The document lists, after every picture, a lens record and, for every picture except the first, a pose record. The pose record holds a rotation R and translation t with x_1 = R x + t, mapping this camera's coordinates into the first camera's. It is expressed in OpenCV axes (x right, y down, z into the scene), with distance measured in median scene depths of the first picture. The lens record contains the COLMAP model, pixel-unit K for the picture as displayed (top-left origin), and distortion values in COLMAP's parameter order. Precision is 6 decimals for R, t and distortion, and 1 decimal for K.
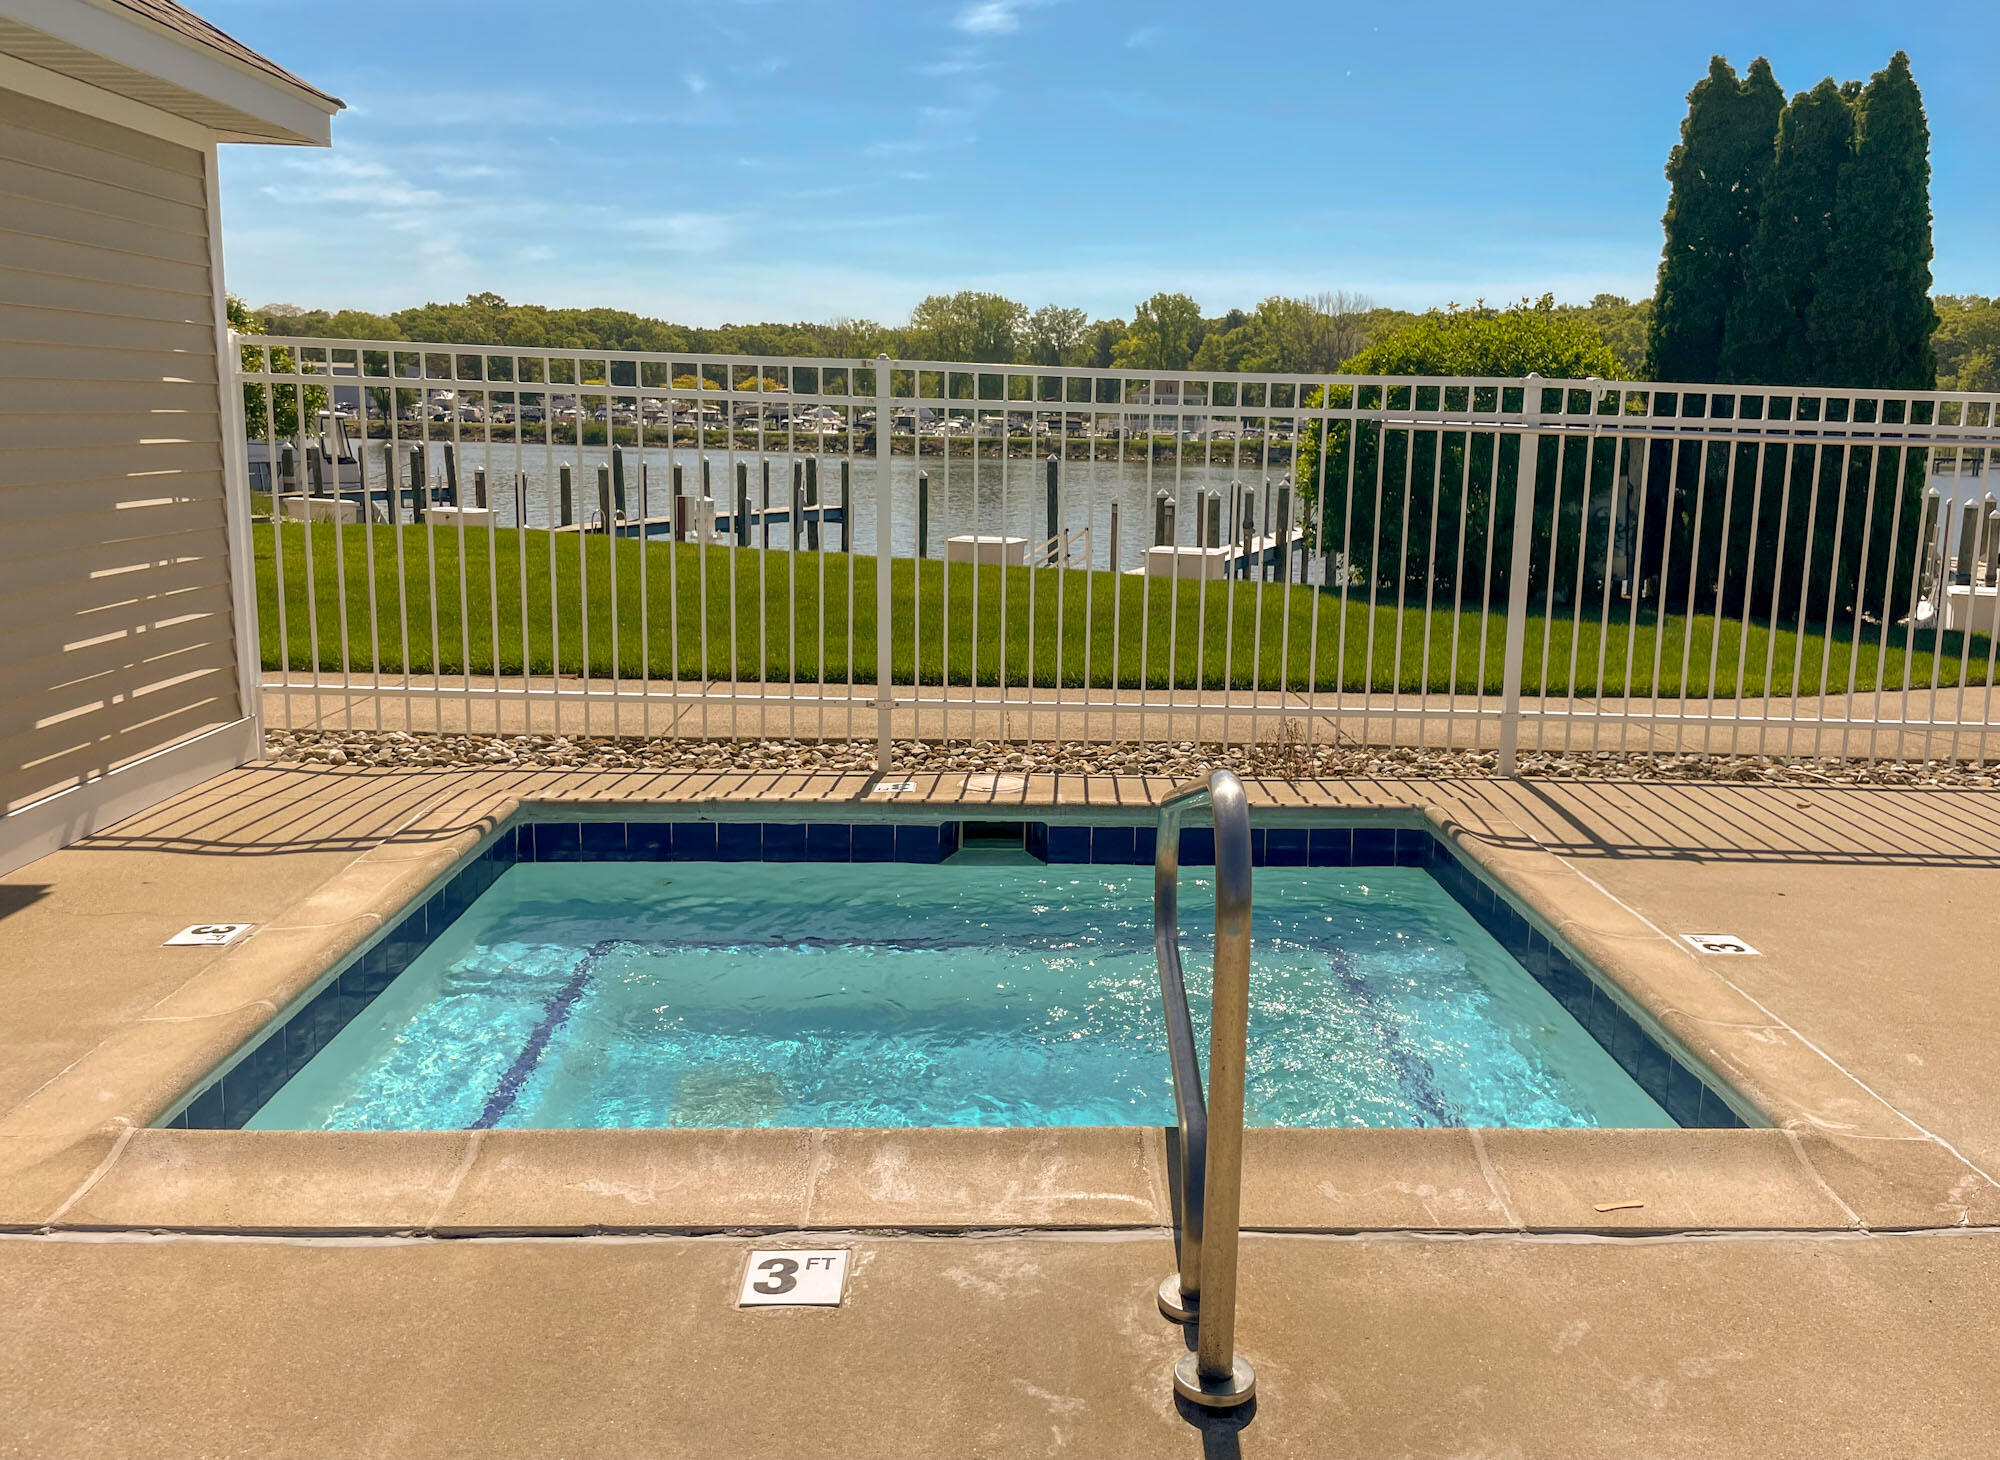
lens RADIAL K [[1598.1, 0, 1000.0], [0, 1598.1, 730.0], [0, 0, 1]] dist [-0.003199, -0.001650]
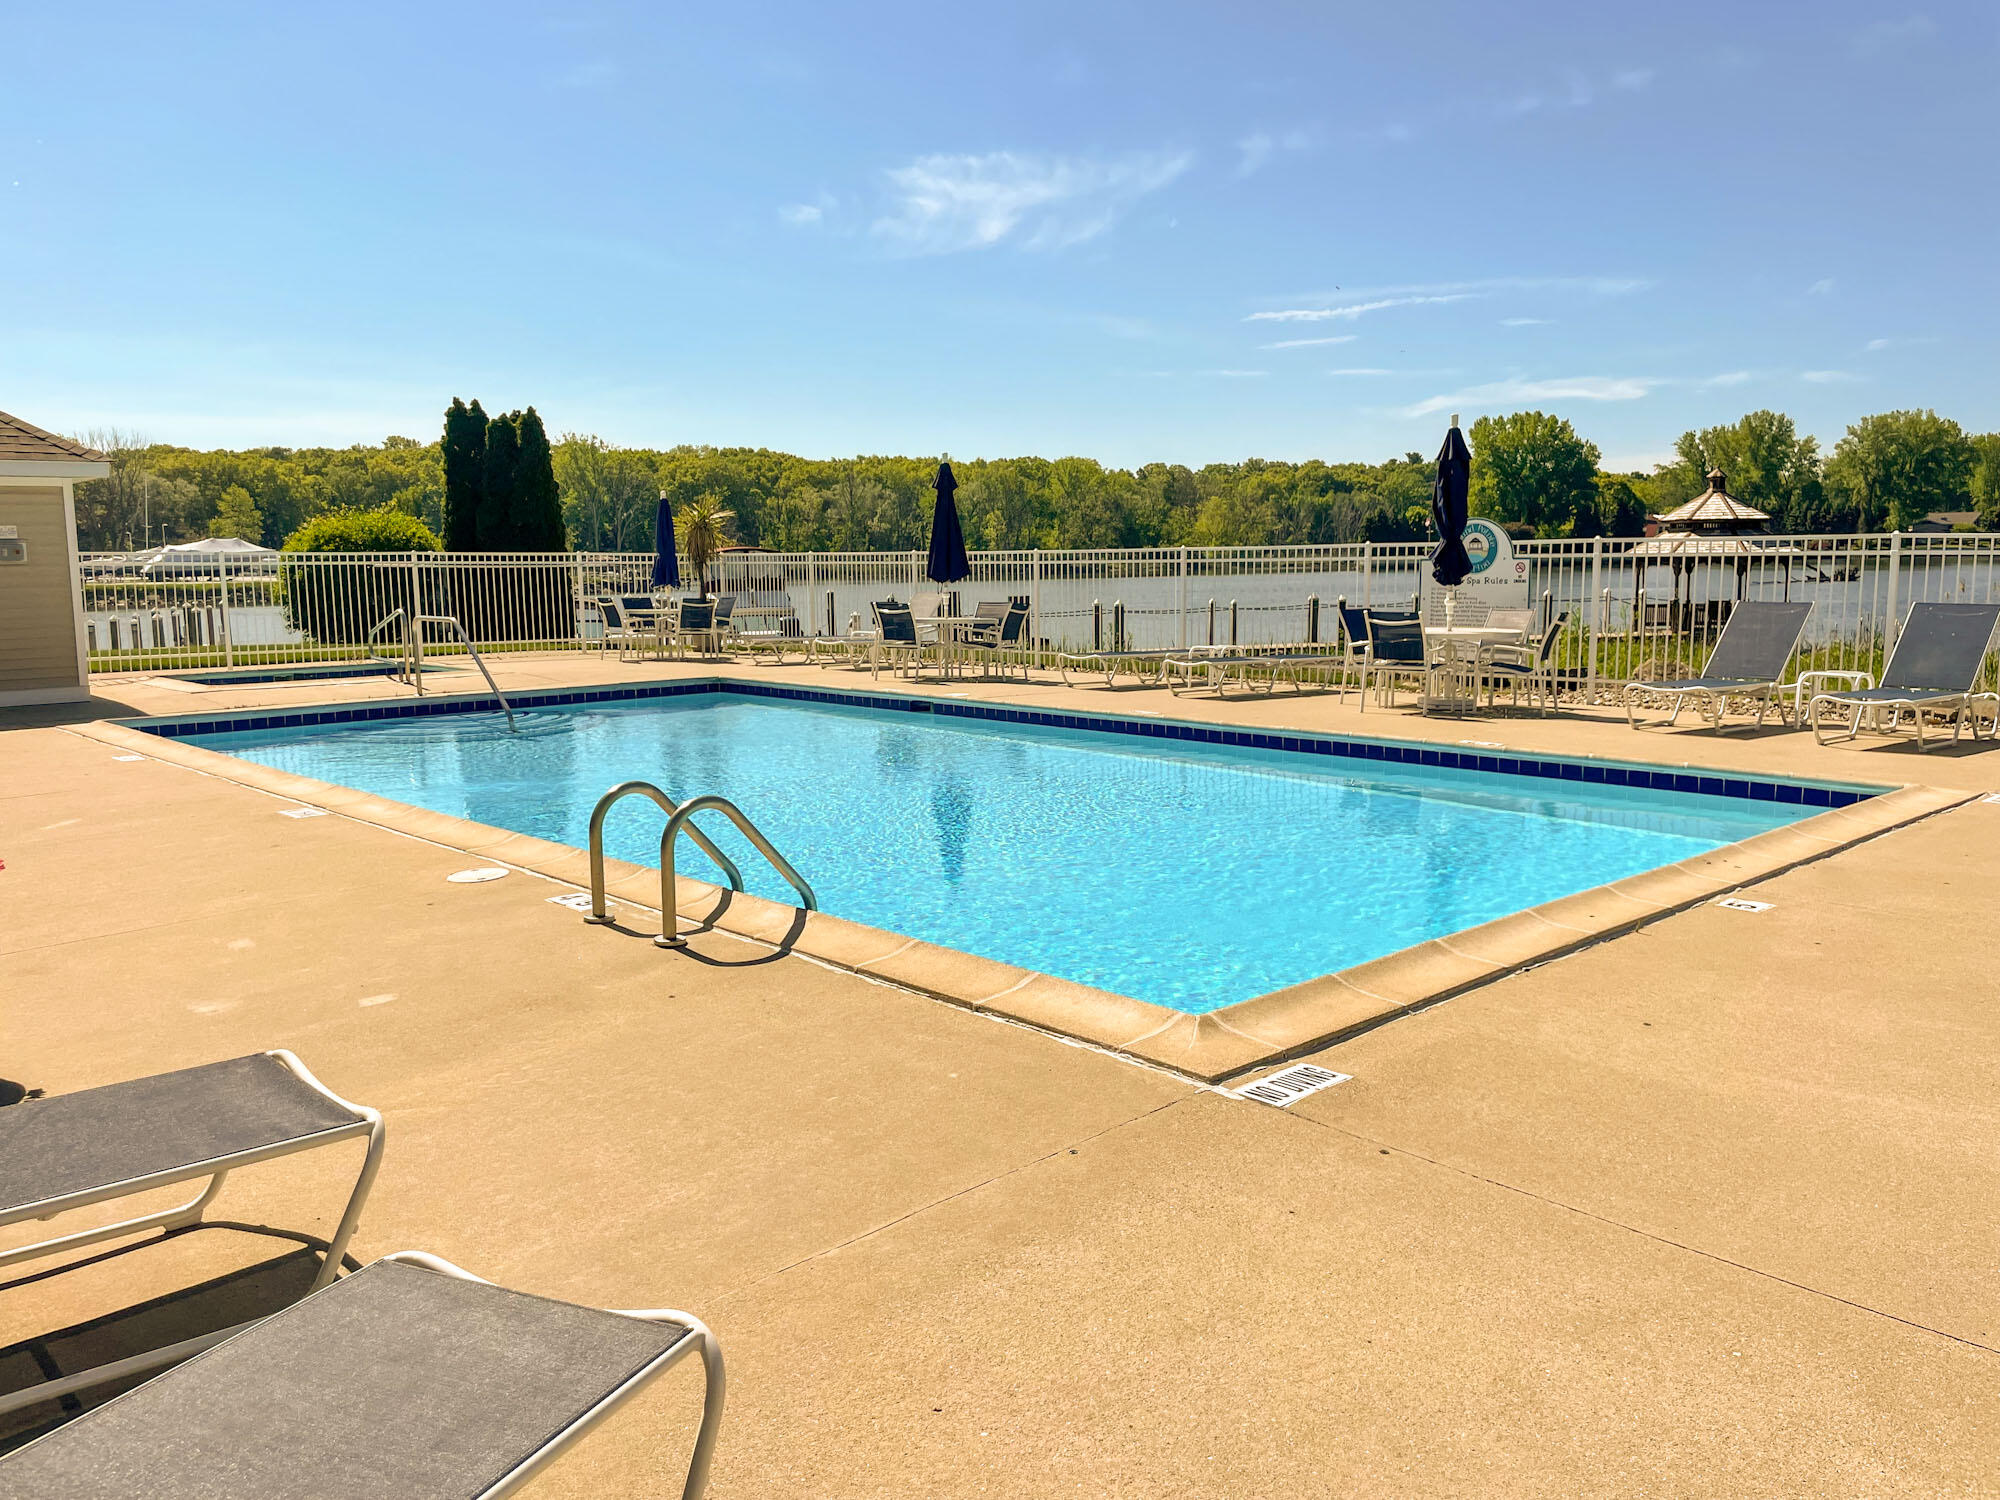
lens RADIAL K [[1526.3, 0, 1000.0], [0, 1526.3, 750.0], [0, 0, 1]] dist [0.058385, -0.085326]
pose [[0.753099, -0.107899, 0.648999, -0.983220], [0.149831, 0.988666, -0.009493, 0.460046], [-0.640619, 0.104389, 0.760730, -2.477155]]
